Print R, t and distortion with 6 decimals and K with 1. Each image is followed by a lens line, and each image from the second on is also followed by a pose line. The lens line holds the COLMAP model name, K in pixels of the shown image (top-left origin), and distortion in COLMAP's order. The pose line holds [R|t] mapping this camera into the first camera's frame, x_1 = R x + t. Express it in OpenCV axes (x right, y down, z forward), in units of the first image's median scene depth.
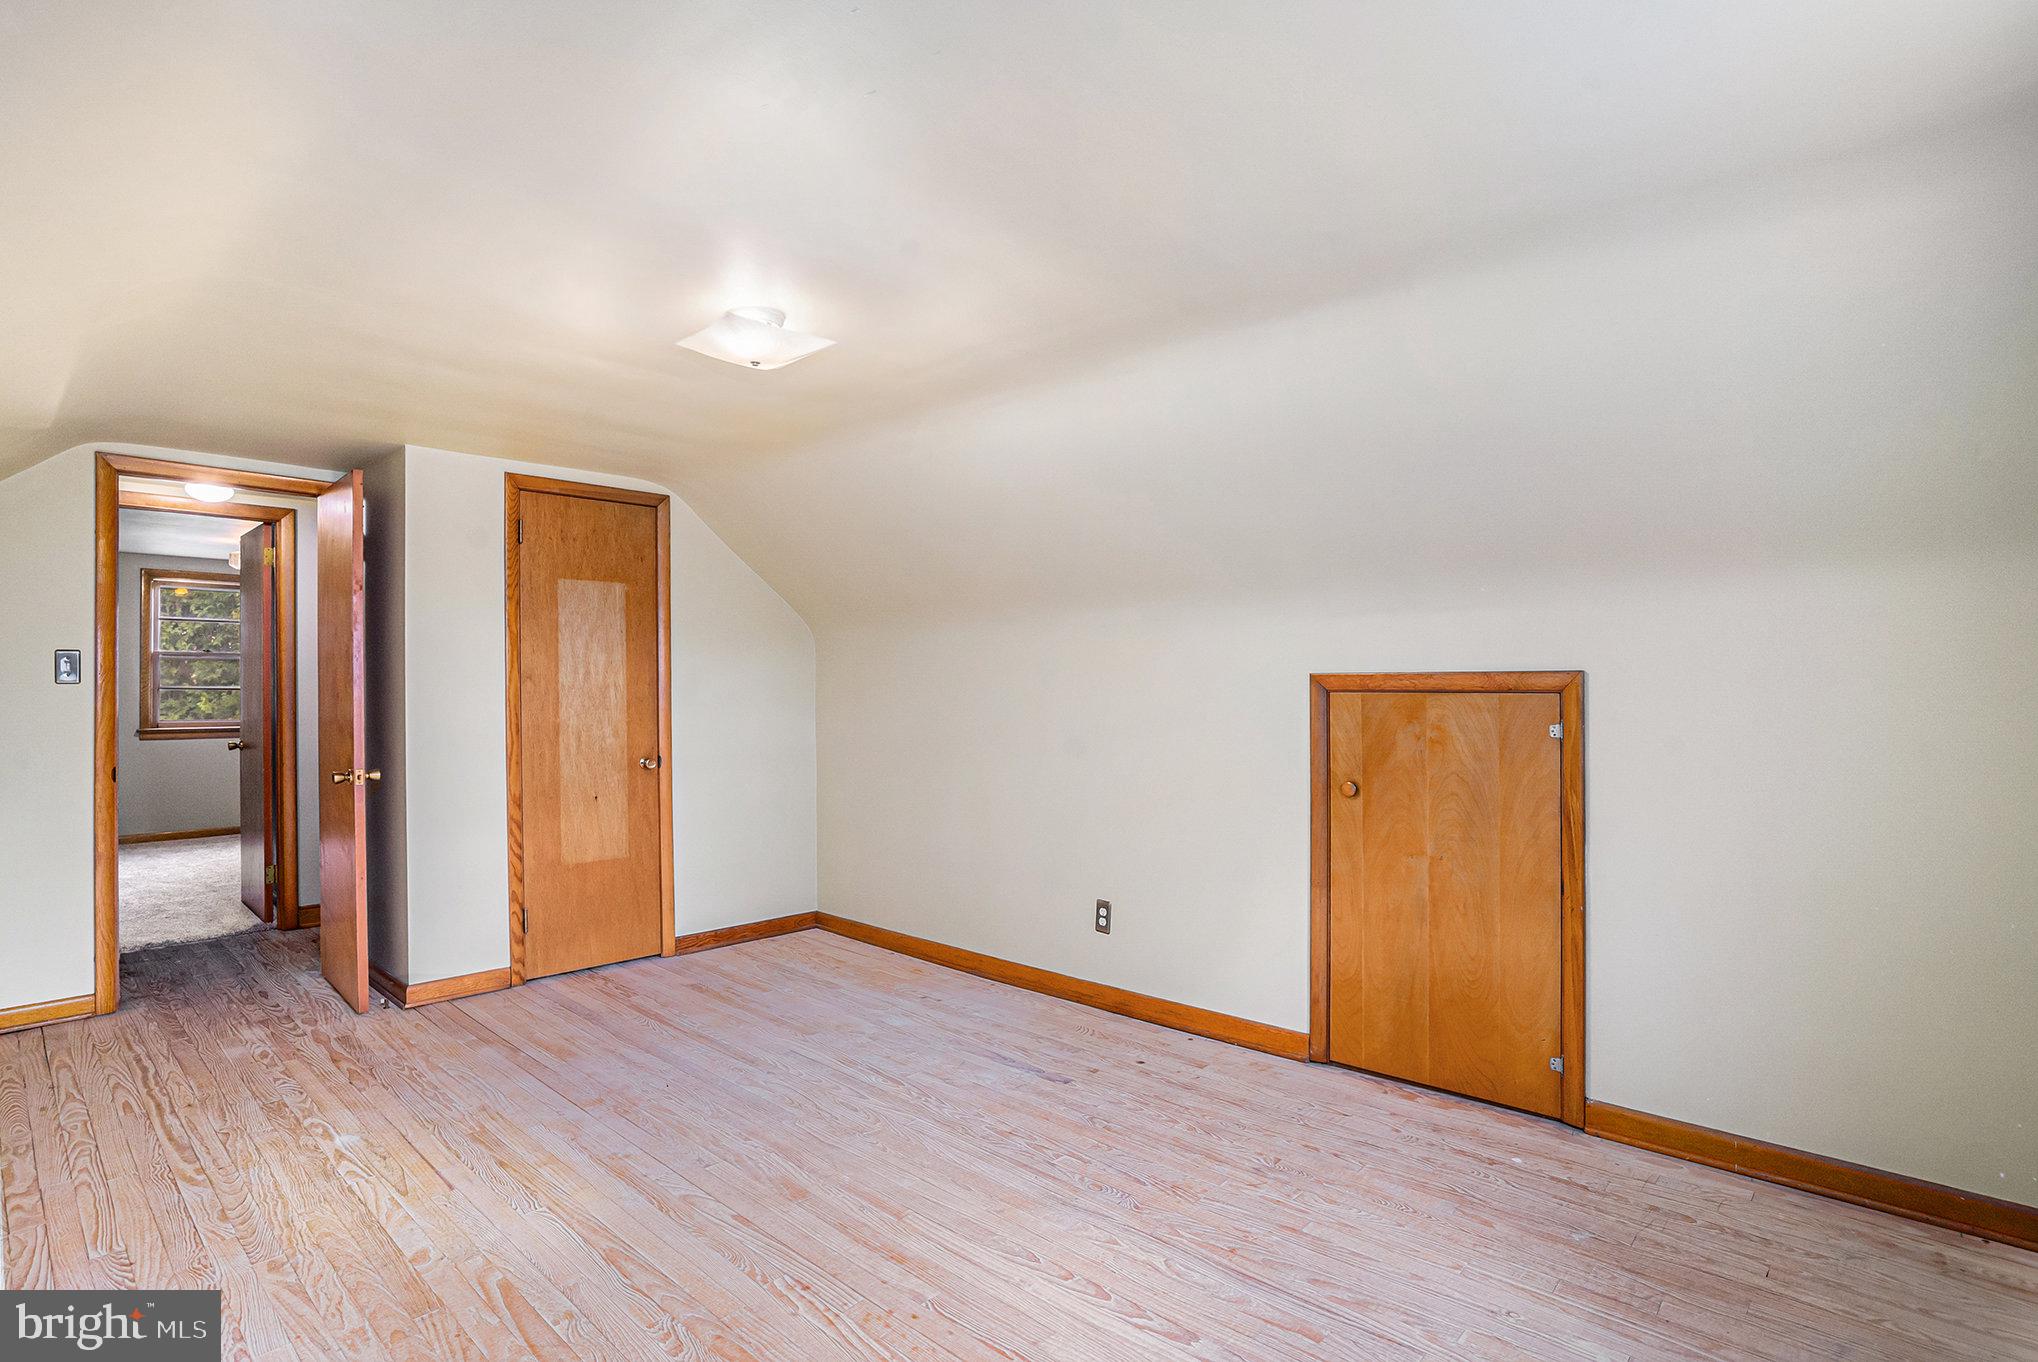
lens RADIAL K [[1009.0, 0, 1005.2], [0, 1009.0, 668.8], [0, 0, 1]] dist [-0.073531, 0.035973]
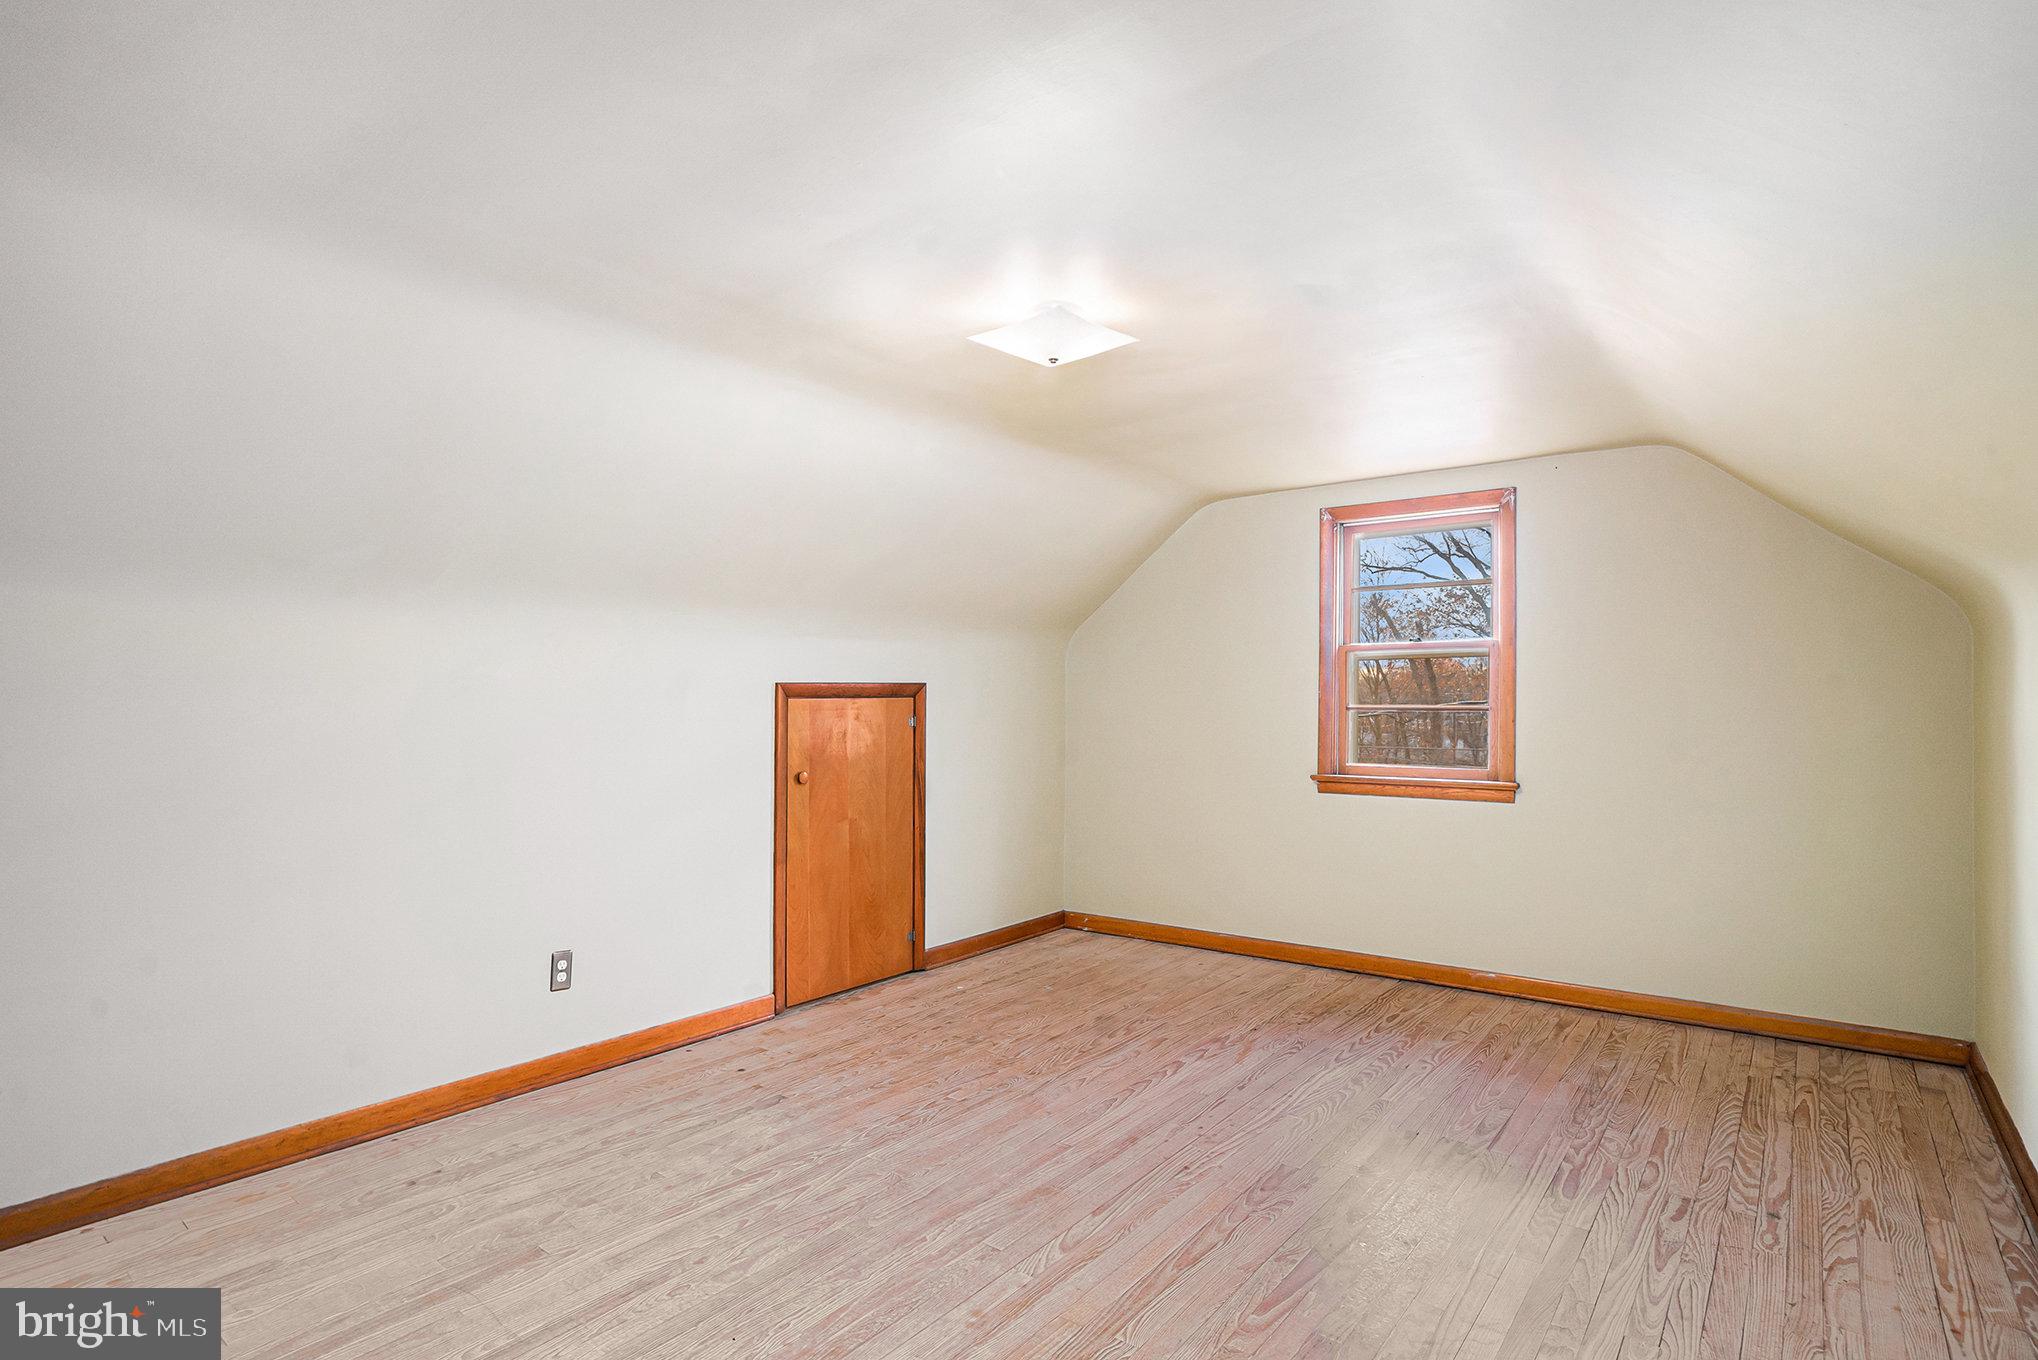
lens RADIAL K [[1035.6, 0, 1027.1], [0, 1035.6, 686.8], [0, 0, 1]] dist [-0.077503, 0.040895]
pose [[-0.088603, 0.007336, 0.996040, -1.062283], [-0.012184, 0.999890, -0.008448, 0.018378], [-0.995992, -0.012884, -0.088504, 0.945790]]
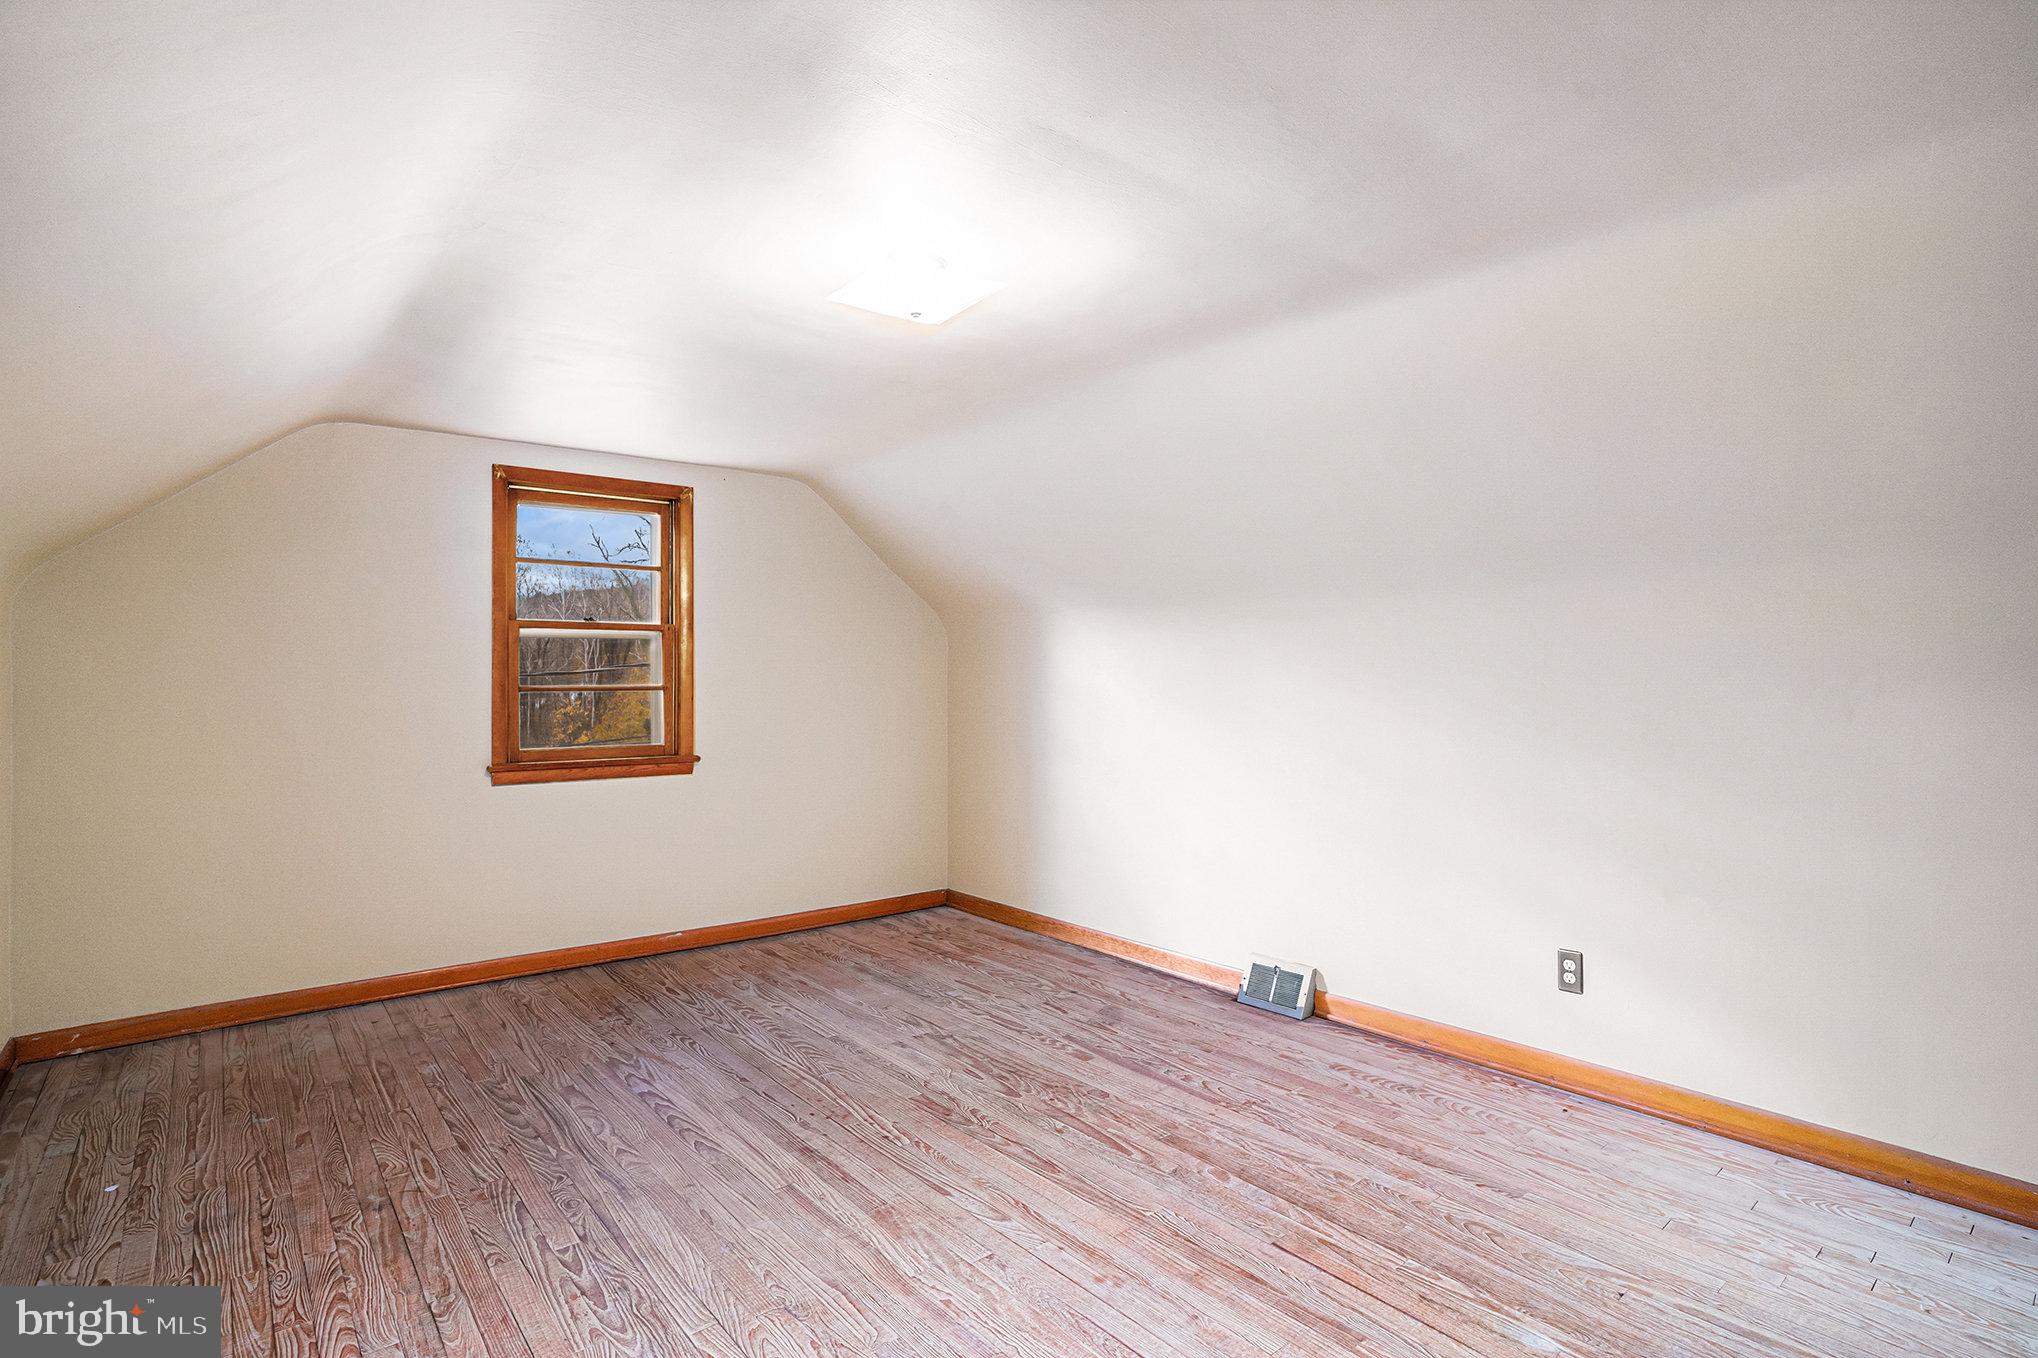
lens RADIAL K [[1009.0, 0, 1005.2], [0, 1009.0, 666.8], [0, 0, 1]] dist [-0.073531, 0.035973]
pose [[-0.991448, 0.000463, 0.130498, -0.375218], [-0.002972, 0.999654, -0.026129, 0.035965], [-0.130465, -0.026293, -0.991104, 1.623064]]
